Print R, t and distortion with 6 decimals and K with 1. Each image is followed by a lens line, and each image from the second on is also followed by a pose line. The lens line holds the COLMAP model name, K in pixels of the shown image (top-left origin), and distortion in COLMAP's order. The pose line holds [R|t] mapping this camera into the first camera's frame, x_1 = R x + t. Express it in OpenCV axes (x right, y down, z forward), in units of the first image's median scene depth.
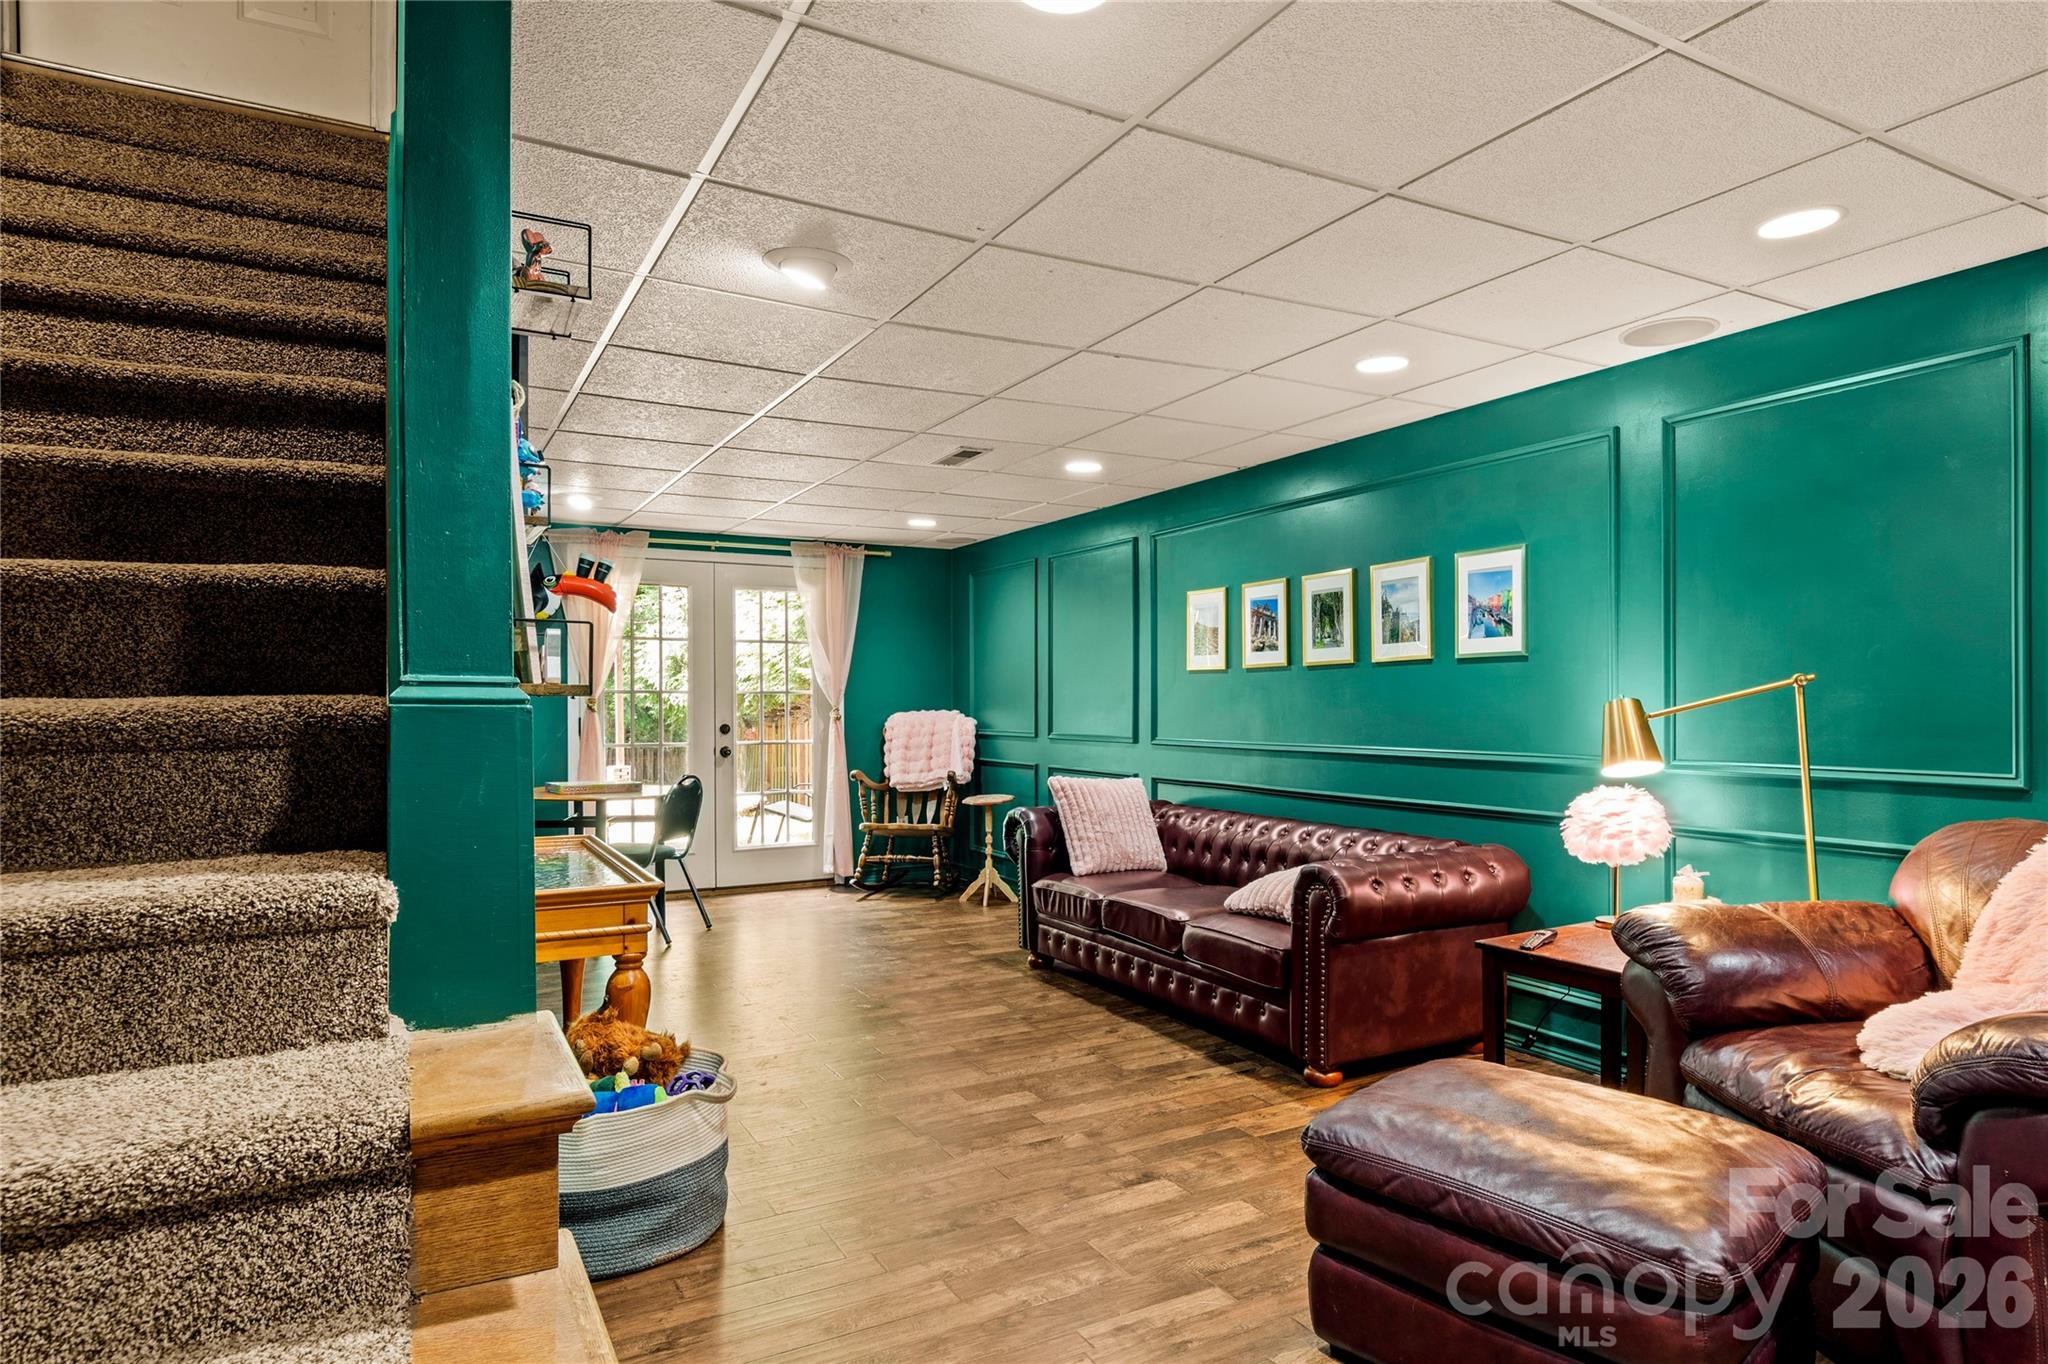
lens RADIAL K [[1181.5, 0, 1043.2], [0, 1181.5, 689.6], [0, 0, 1]] dist [-0.013747, 0.003930]
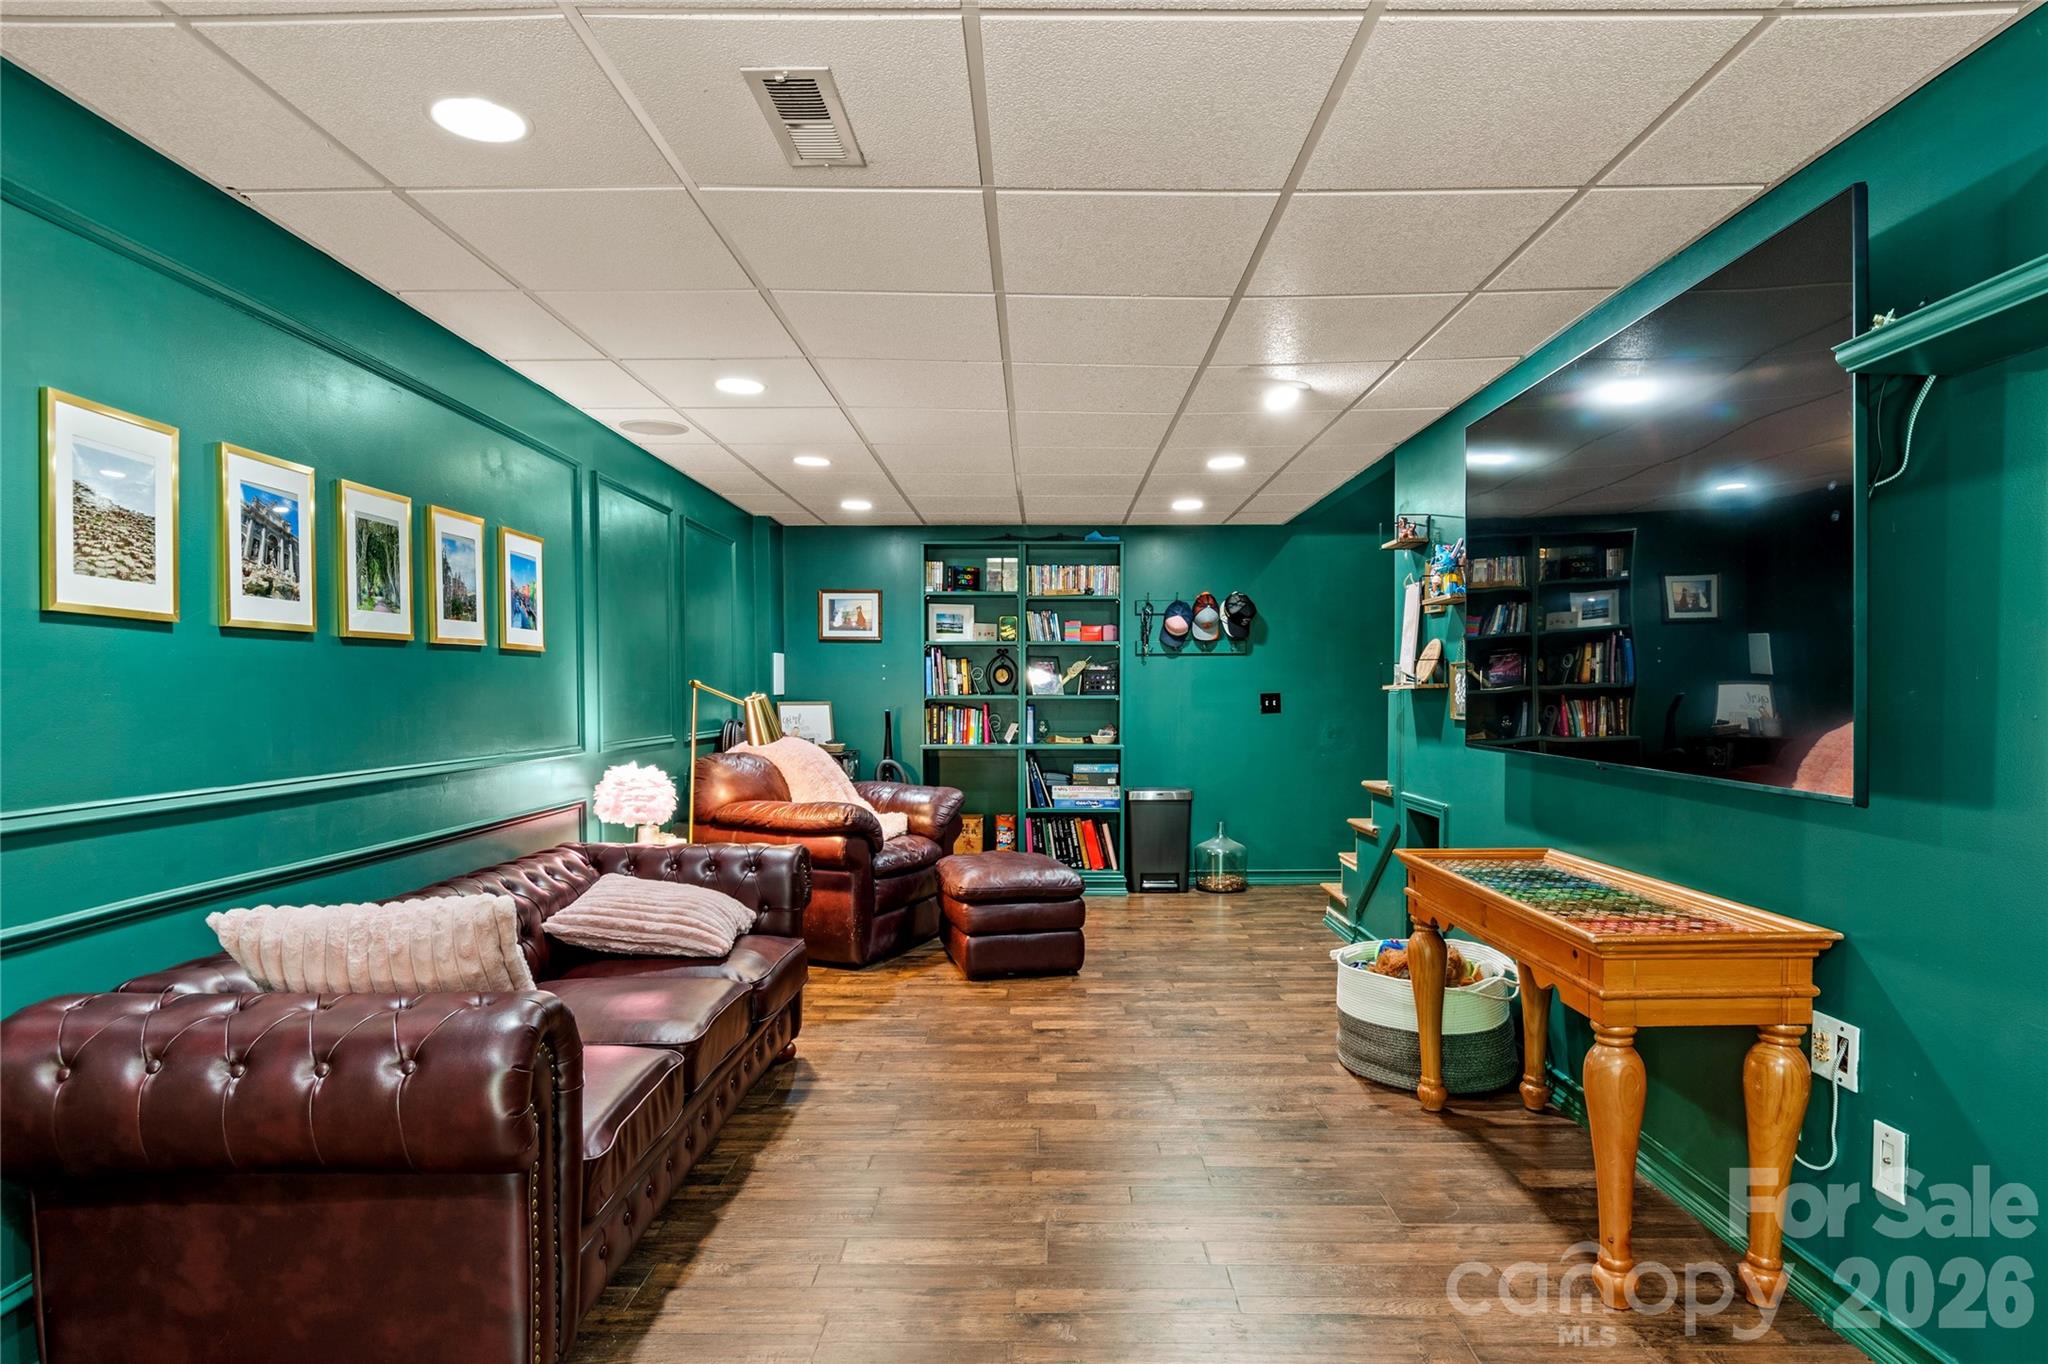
lens RADIAL K [[1181.5, 0, 1034.7], [0, 1181.5, 693.8], [0, 0, 1]] dist [-0.013747, 0.003930]
pose [[-0.879520, 0.006114, 0.475823, -0.362402], [0.001088, 0.999941, -0.010836, 0.015089], [-0.475861, -0.009013, -0.879474, 1.407276]]
